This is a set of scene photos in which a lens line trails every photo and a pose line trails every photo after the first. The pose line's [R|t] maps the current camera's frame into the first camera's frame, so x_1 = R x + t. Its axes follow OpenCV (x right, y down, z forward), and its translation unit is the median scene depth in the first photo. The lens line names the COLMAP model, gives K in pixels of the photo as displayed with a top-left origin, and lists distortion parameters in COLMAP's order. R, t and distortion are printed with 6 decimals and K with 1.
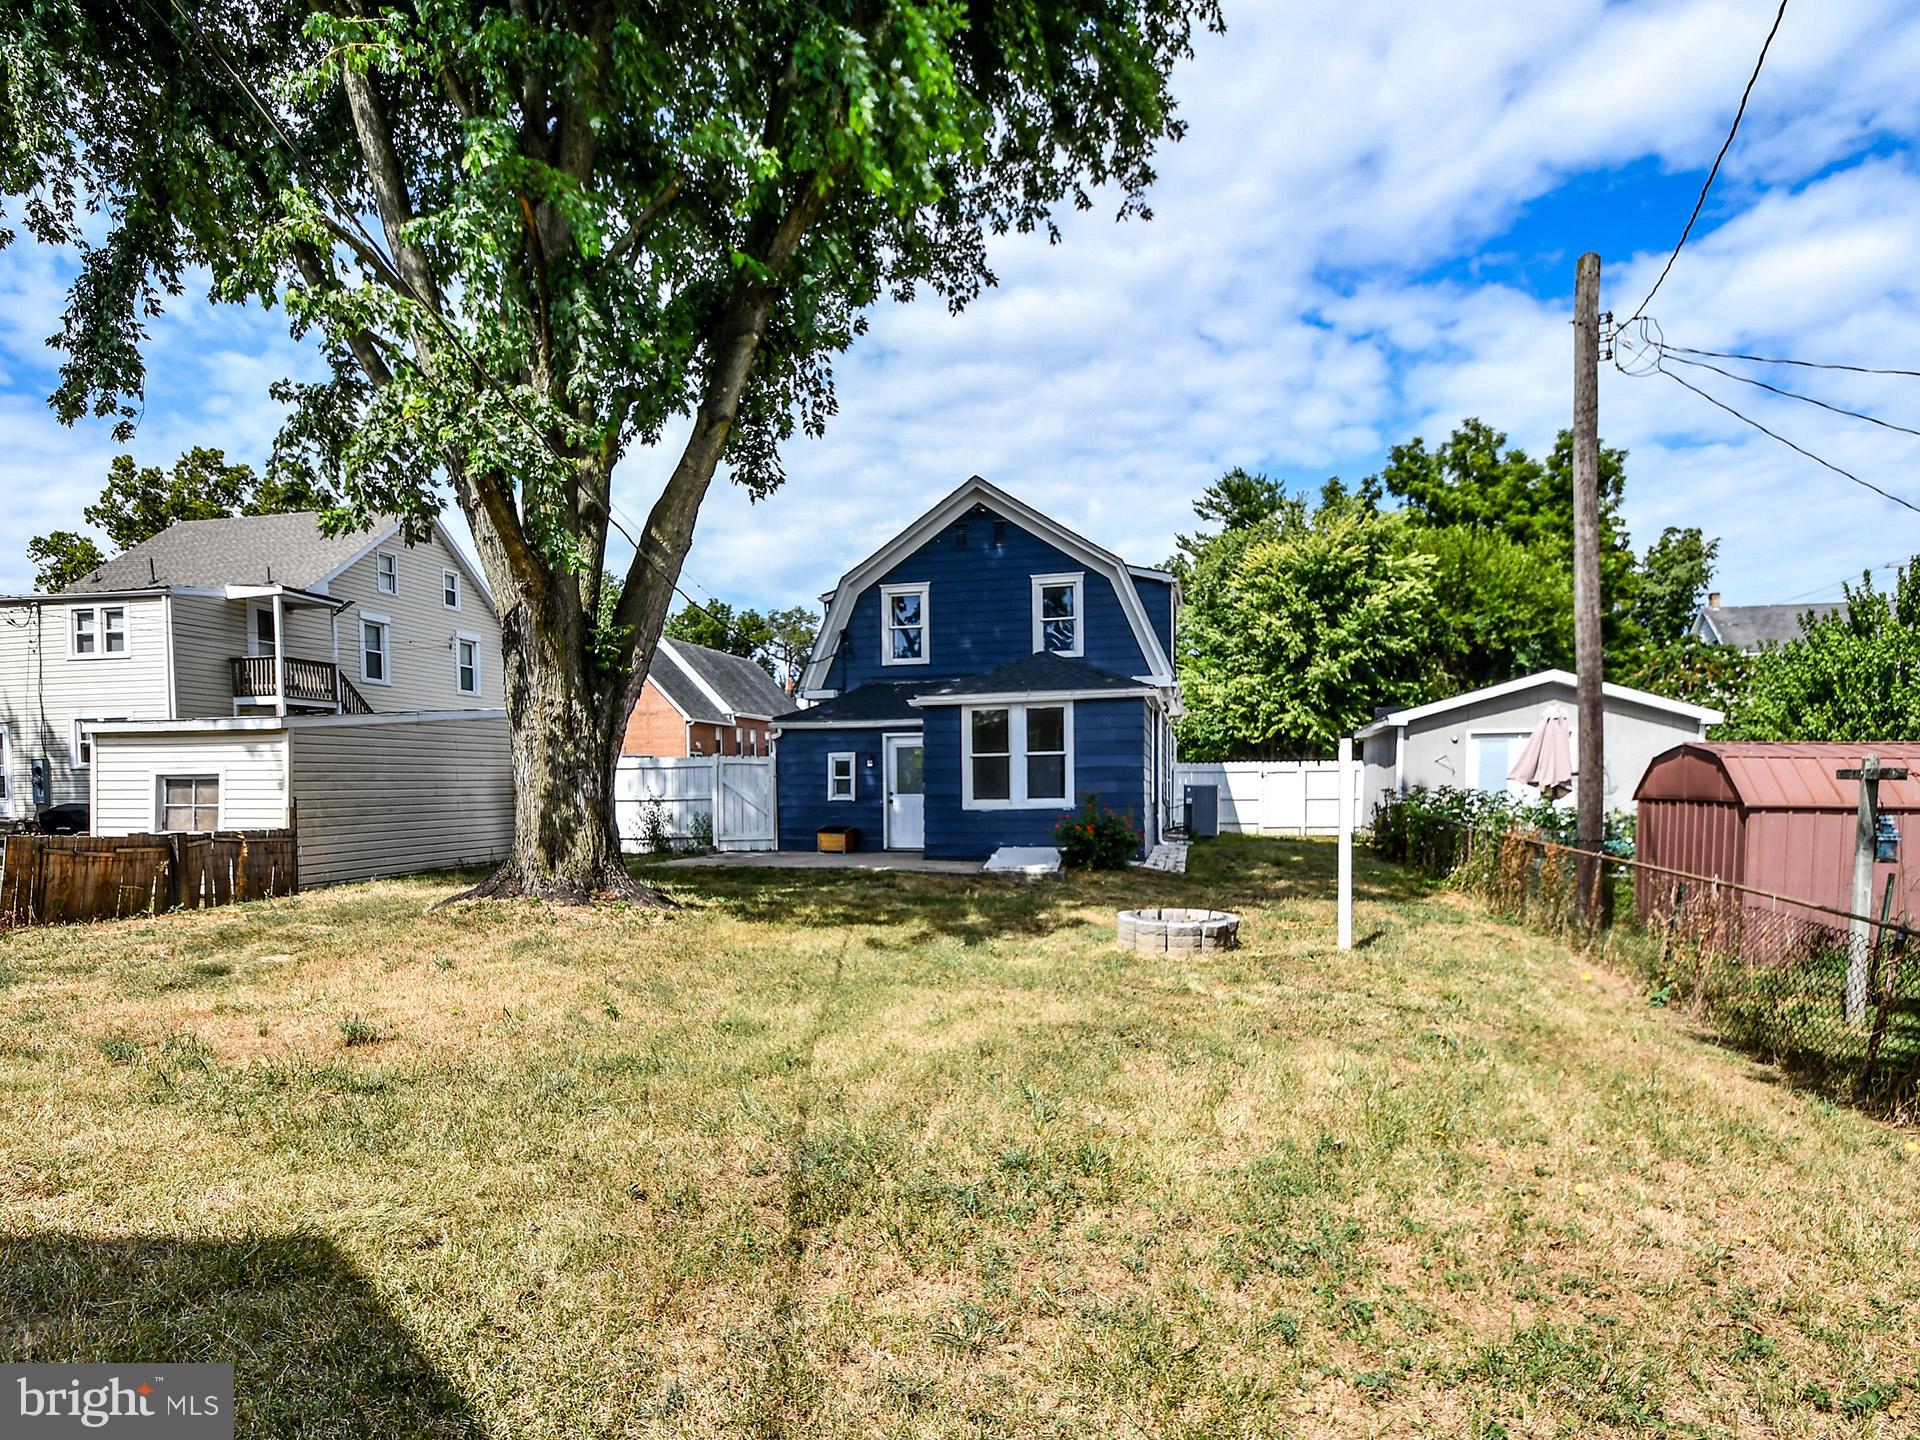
lens RADIAL K [[1094.3, 0, 961.4], [0, 1094.3, 772.6], [0, 0, 1]] dist [0.030671, -0.038146]
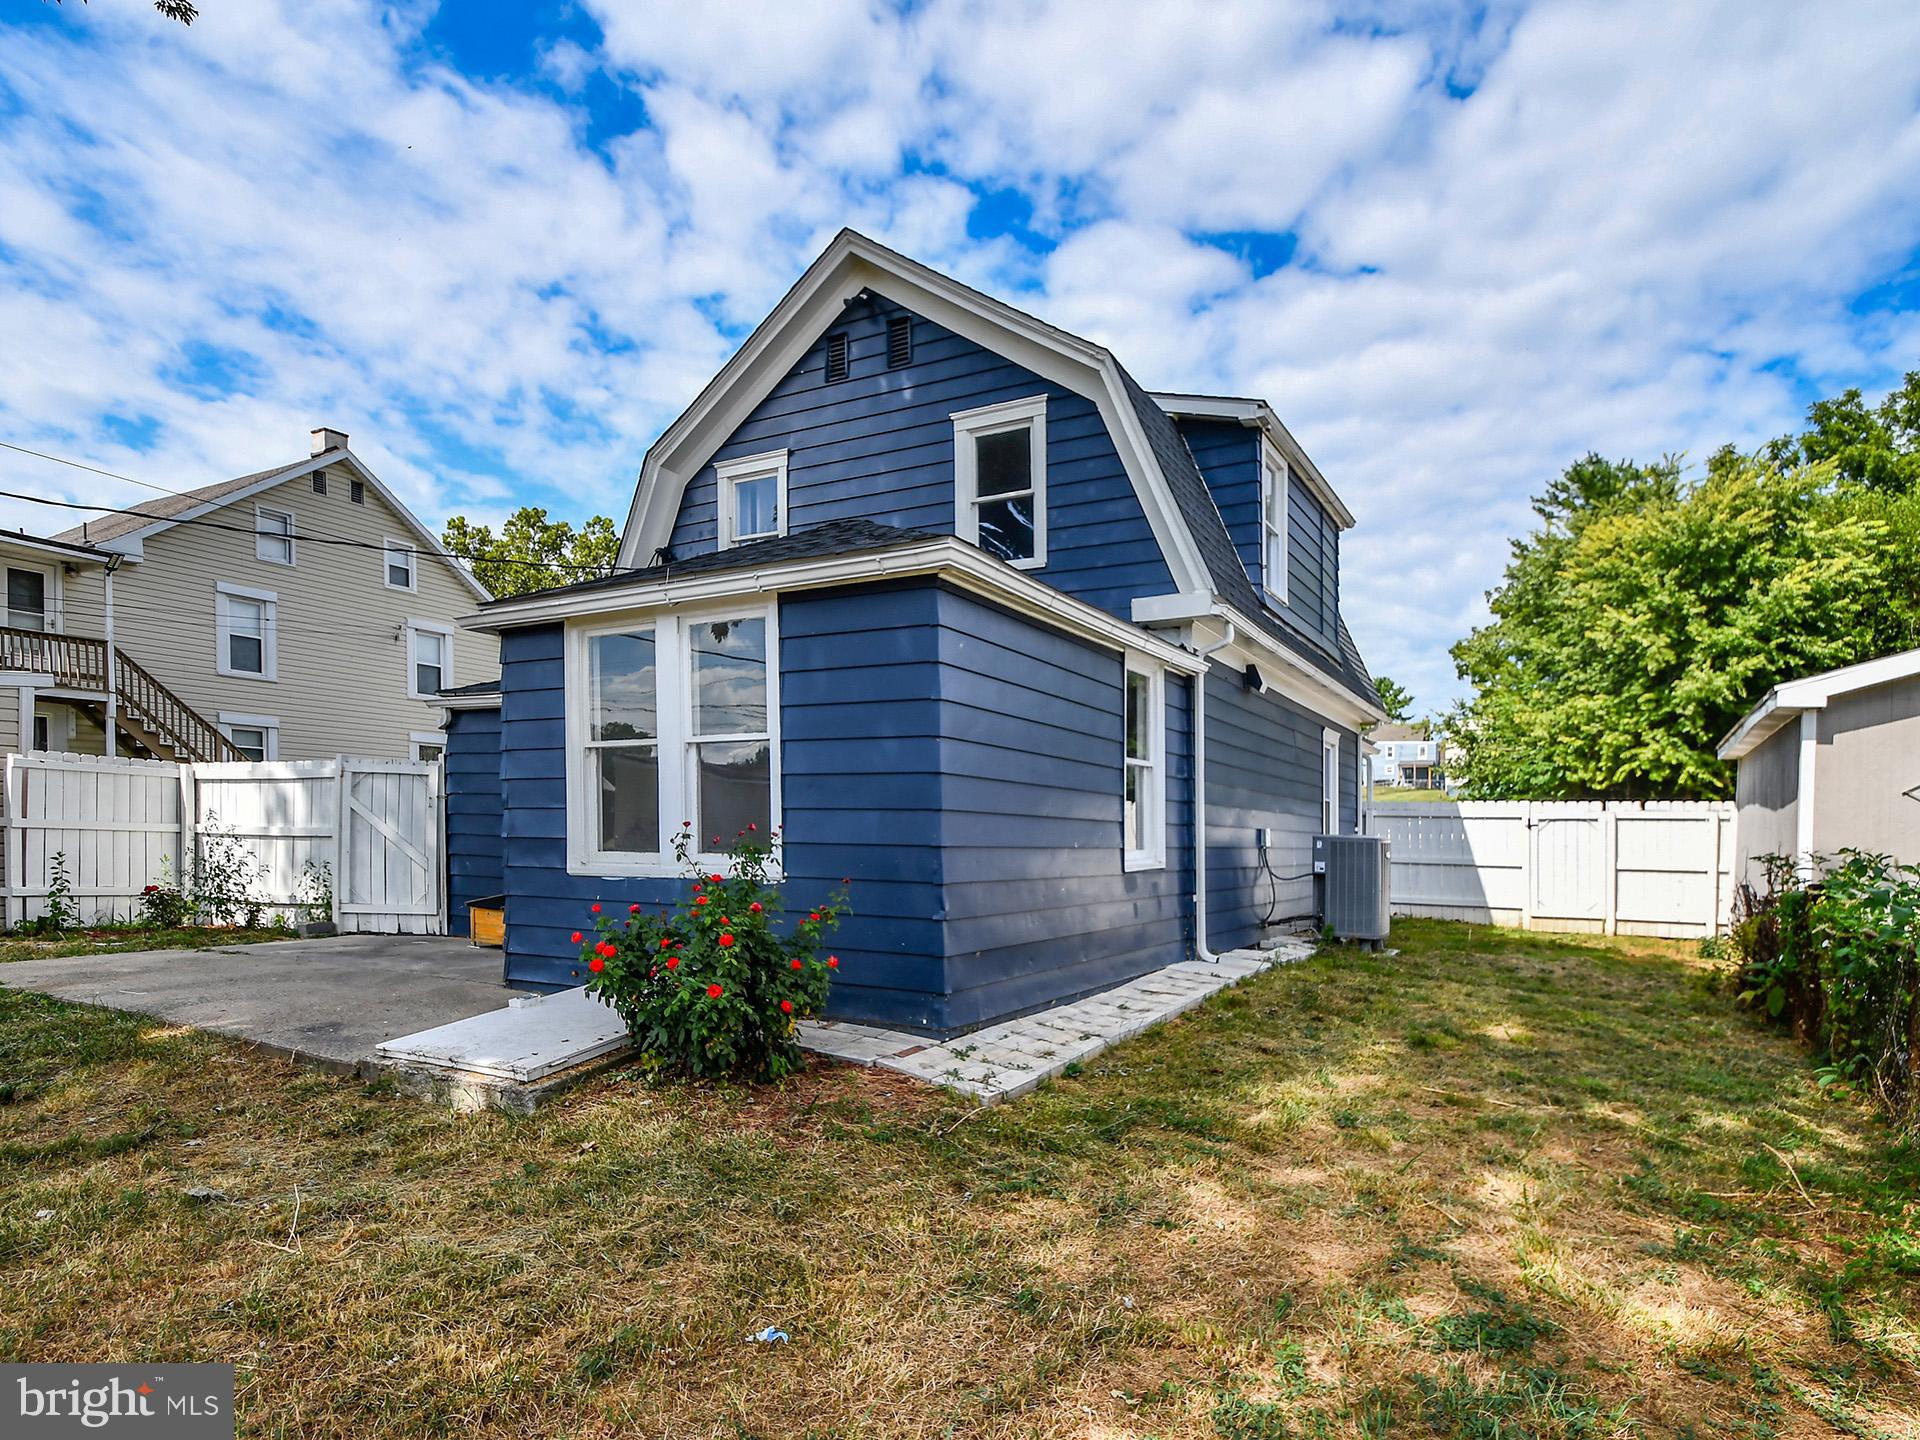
lens RADIAL K [[1094.3, 0, 961.4], [0, 1094.3, 772.6], [0, 0, 1]] dist [0.030671, -0.038146]
pose [[0.957498, 0.010330, -0.288256, 0.077326], [-0.023408, 0.998845, -0.041959, 0.002809], [0.287490, 0.046923, 0.956634, 0.186506]]
